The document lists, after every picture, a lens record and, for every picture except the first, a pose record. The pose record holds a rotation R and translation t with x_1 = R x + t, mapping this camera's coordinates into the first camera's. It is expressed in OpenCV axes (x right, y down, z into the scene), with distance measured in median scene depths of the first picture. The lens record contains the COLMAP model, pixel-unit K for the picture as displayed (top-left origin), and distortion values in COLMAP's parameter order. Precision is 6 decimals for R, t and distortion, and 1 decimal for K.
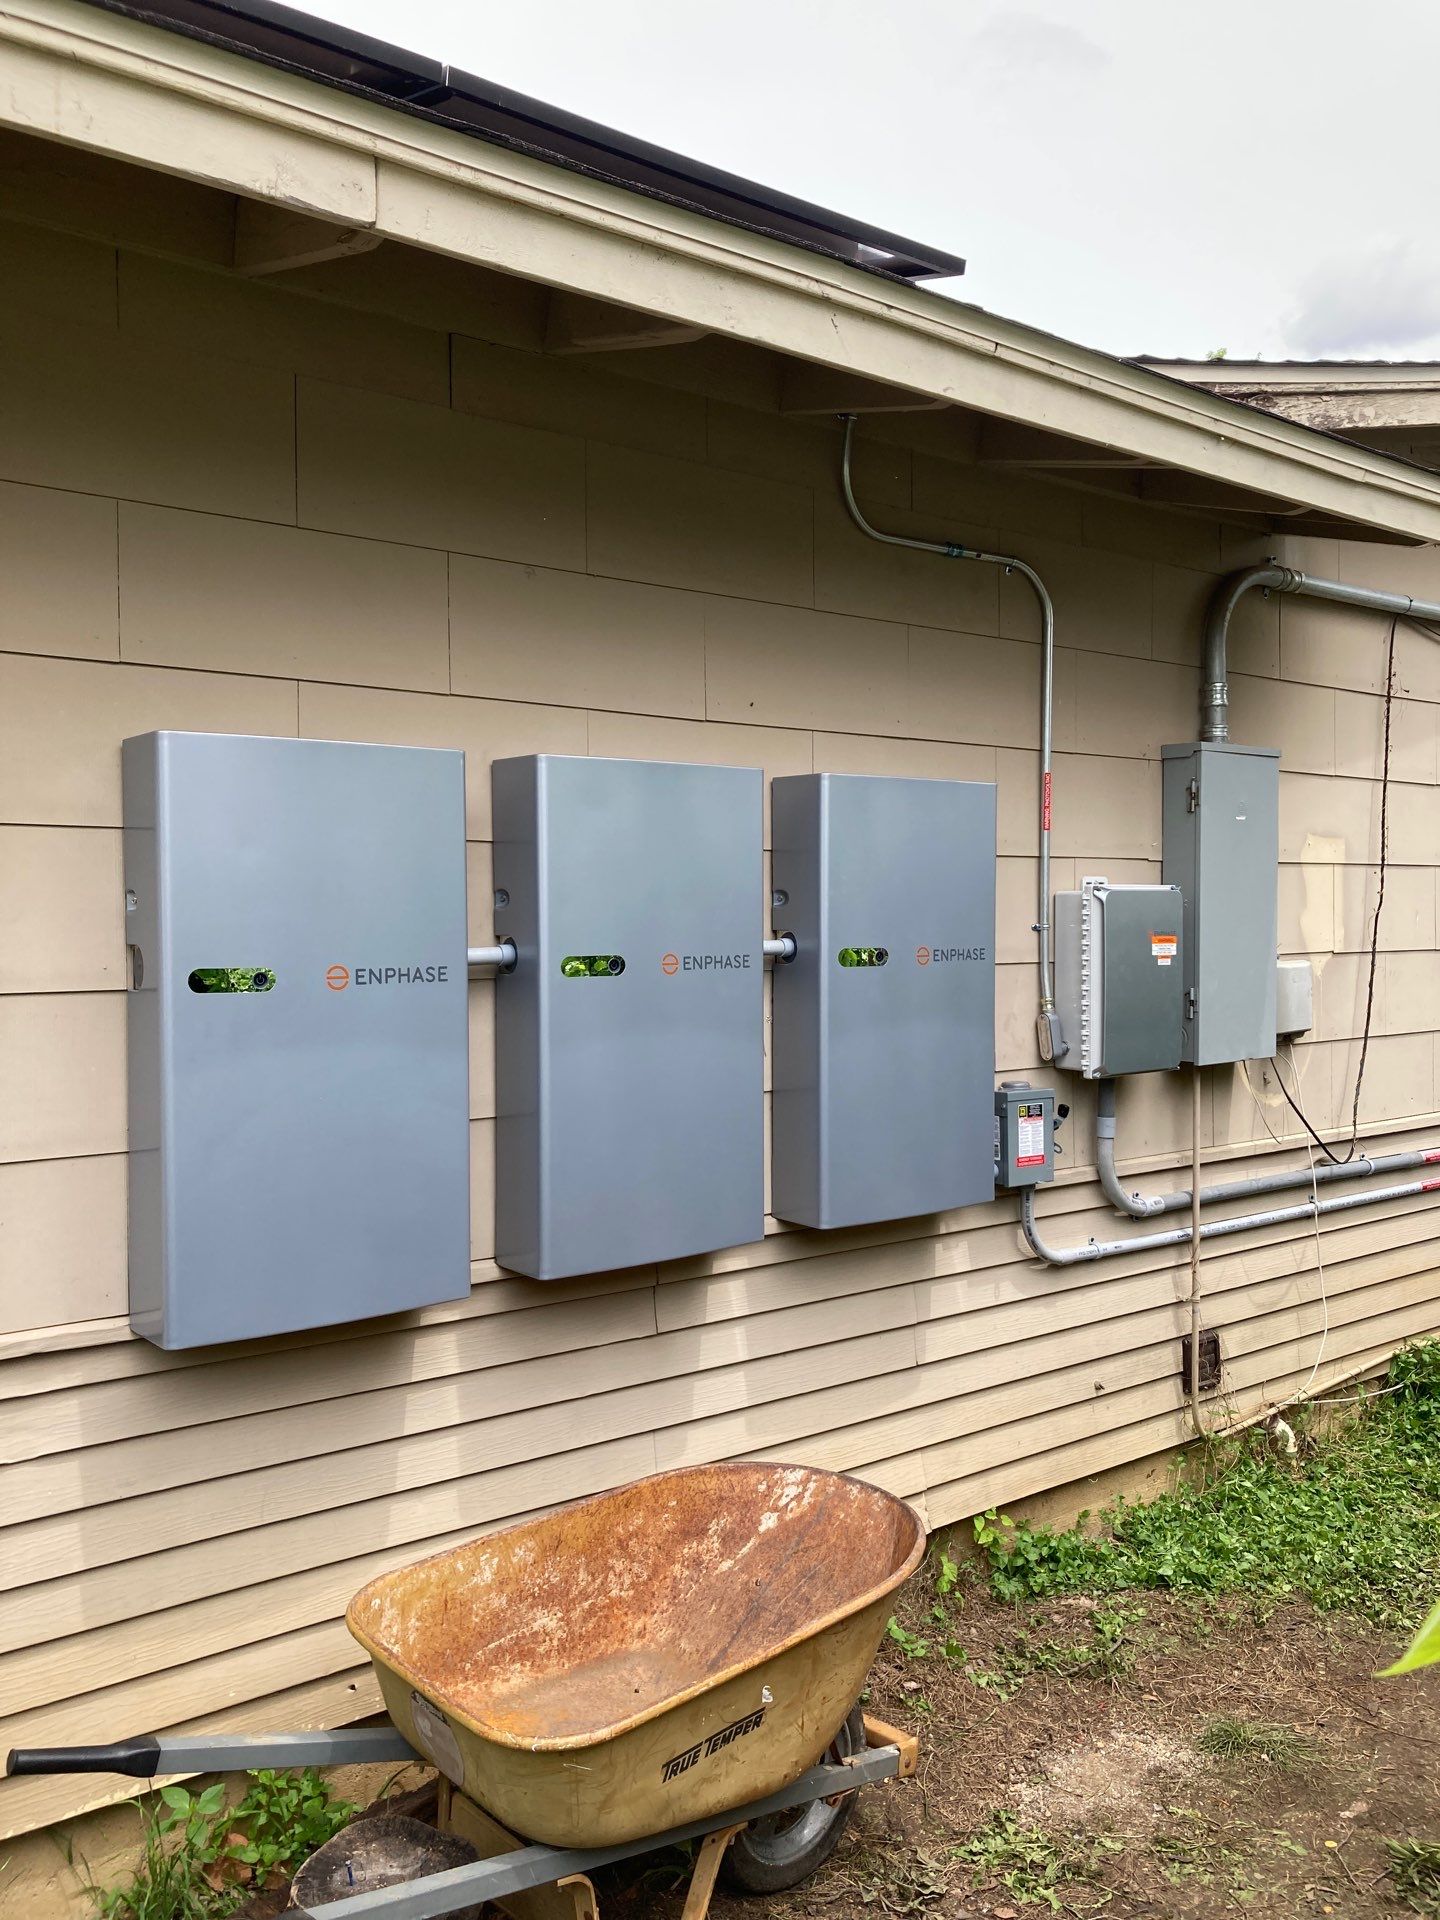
lens RADIAL K [[1592.2, 0, 720.0], [0, 1592.2, 960.0], [0, 0, 1]] dist [0.104446, -0.424775]
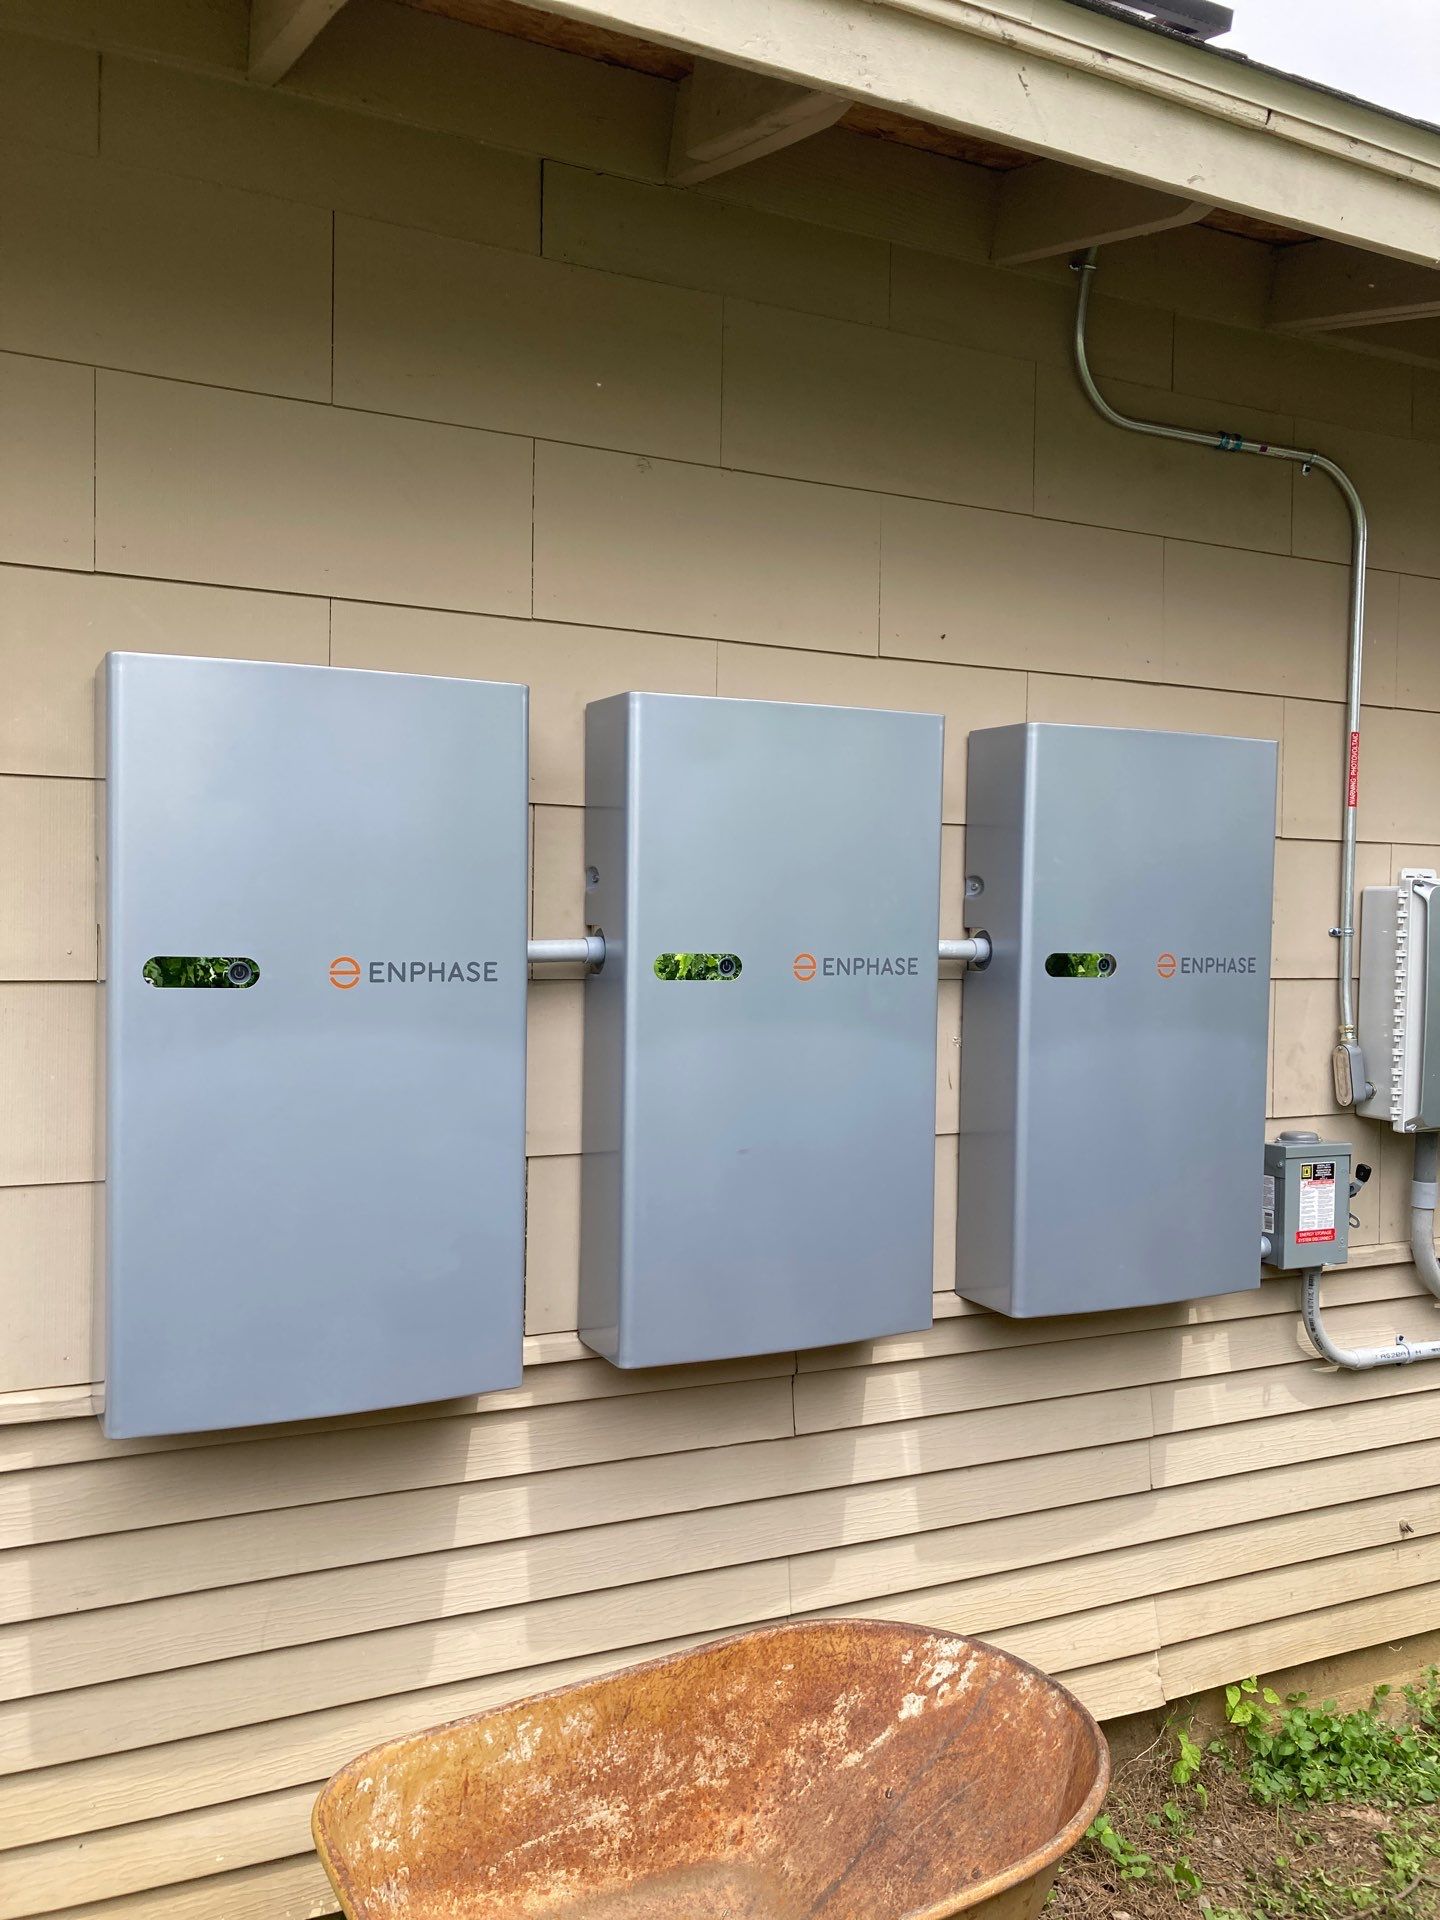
lens RADIAL K [[1579.6, 0, 721.1], [0, 1579.6, 973.5], [0, 0, 1]] dist [0.001521, 0.003173]
pose [[0.978003, 0.025586, -0.207015, 0.078089], [-0.024597, 0.999670, 0.007347, 0.001072], [0.207135, -0.002093, 0.978310, 0.224309]]
